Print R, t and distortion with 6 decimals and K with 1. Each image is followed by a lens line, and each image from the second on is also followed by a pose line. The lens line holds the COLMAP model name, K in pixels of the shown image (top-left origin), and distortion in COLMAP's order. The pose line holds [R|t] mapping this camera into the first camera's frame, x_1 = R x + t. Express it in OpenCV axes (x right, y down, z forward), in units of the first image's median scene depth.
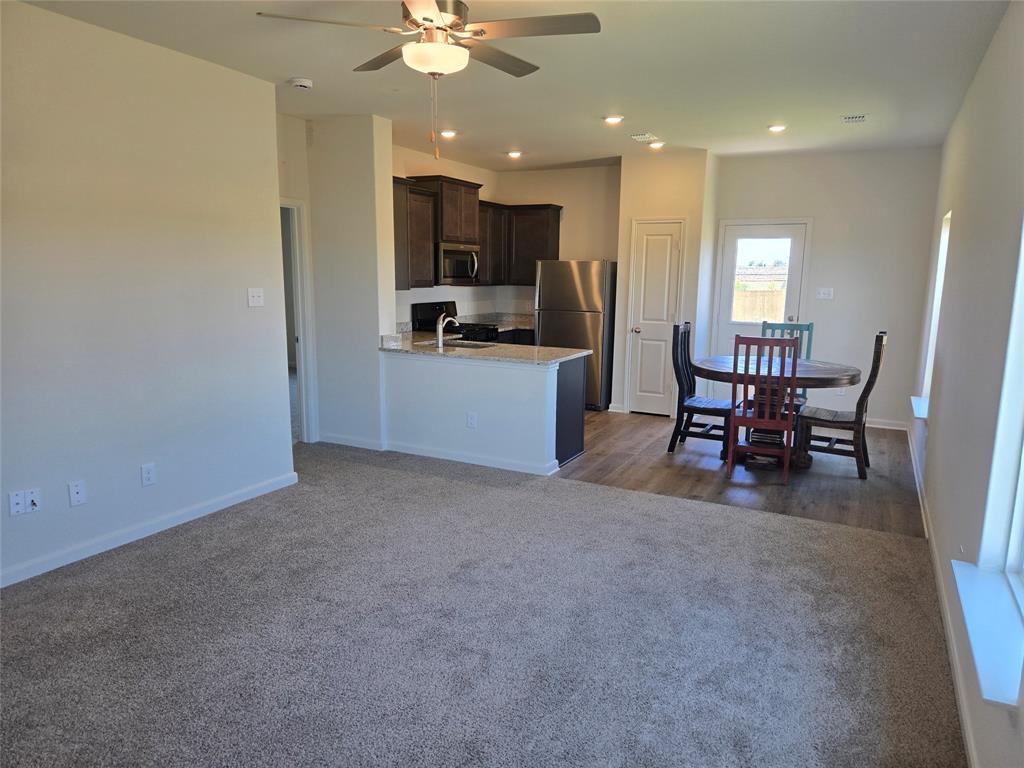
lens RADIAL K [[676.3, 0, 515.1], [0, 676.3, 391.0], [0, 0, 1]] dist [0.046635, 0.000047]
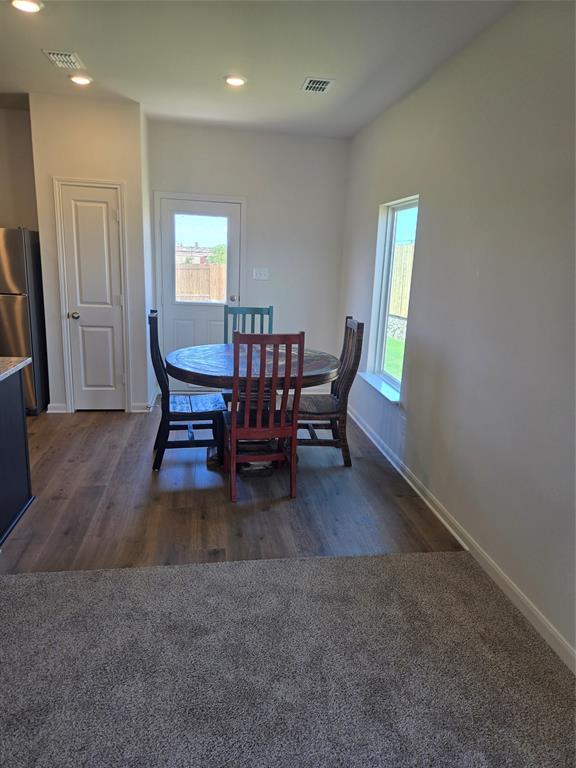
lens RADIAL K [[512.6, 0, 287.5], [0, 512.6, 377.9], [0, 0, 1]] dist [0.060211, -0.056145]
pose [[0.808876, -0.115333, 0.576556, 0.014932], [0.072072, 0.992627, 0.097449, -0.059798], [-0.583545, -0.037271, 0.811225, 0.339653]]
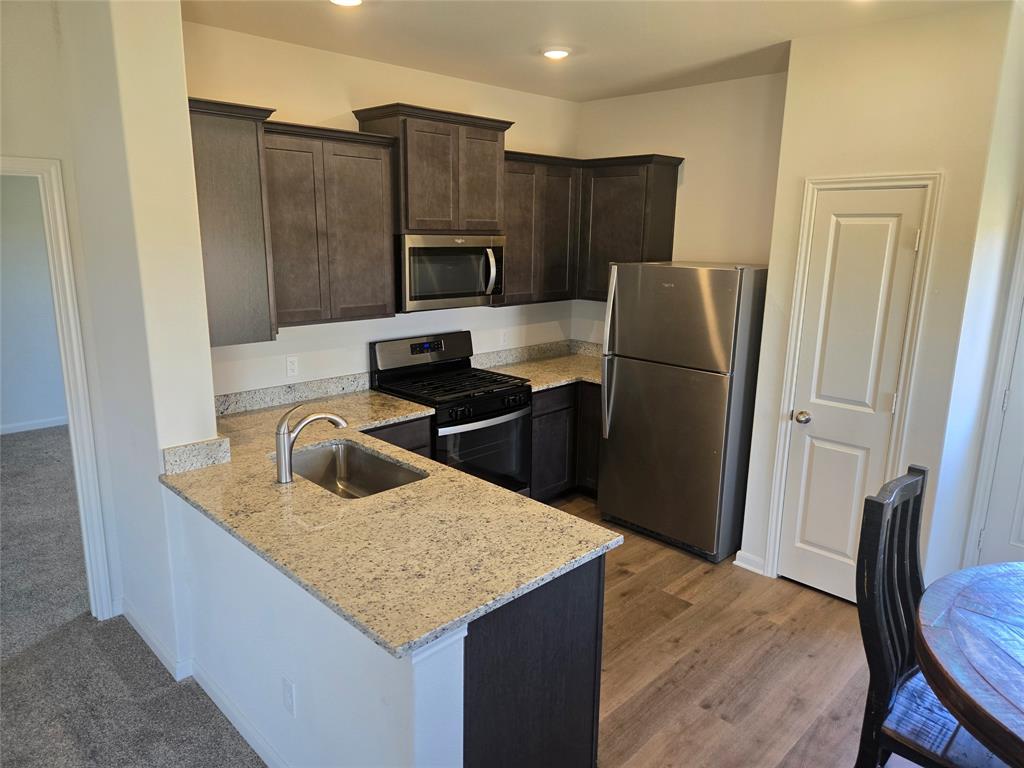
lens RADIAL K [[690.8, 0, 506.5], [0, 690.8, 382.9], [0, 0, 1]] dist [0.060964, -0.057032]
pose [[0.953096, 0.064605, -0.295694, 0.133278], [-0.053202, 0.997503, 0.046456, -0.132537], [0.297957, -0.028546, 0.954153, 0.503872]]
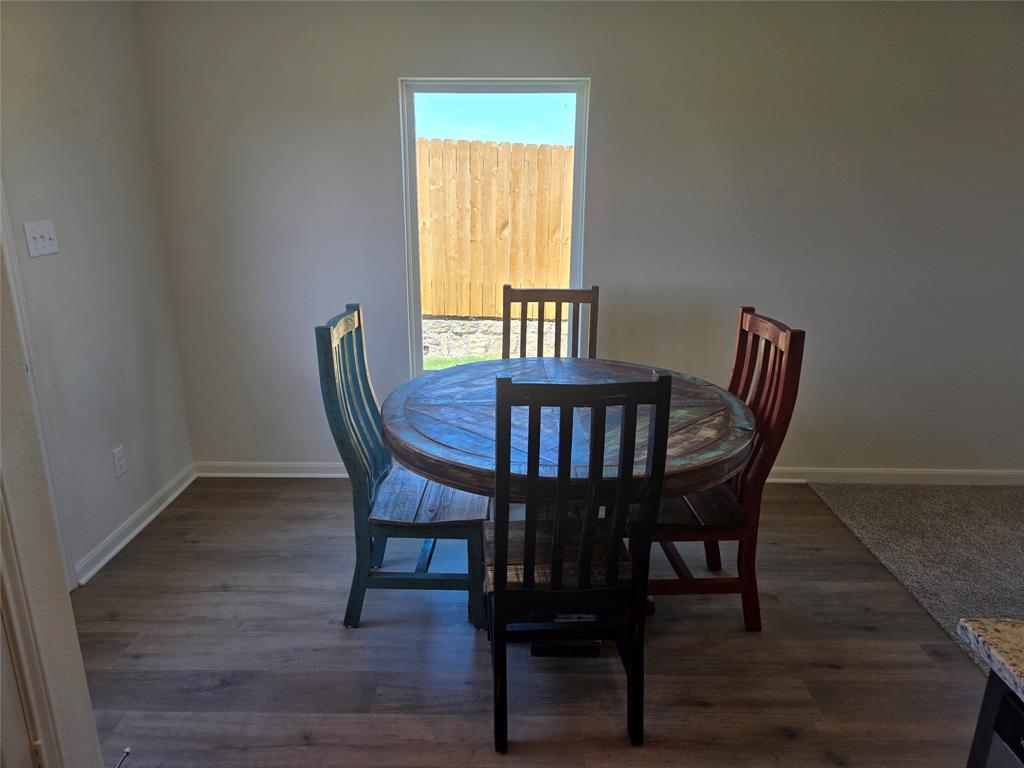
lens RADIAL K [[690.8, 0, 506.5], [0, 690.8, 382.9], [0, 0, 1]] dist [0.060964, -0.057032]
pose [[-0.448648, -0.271257, 0.851548, 0.018502], [0.148553, 0.916936, 0.370352, -0.175474], [-0.881276, 0.292658, -0.371086, 0.960533]]
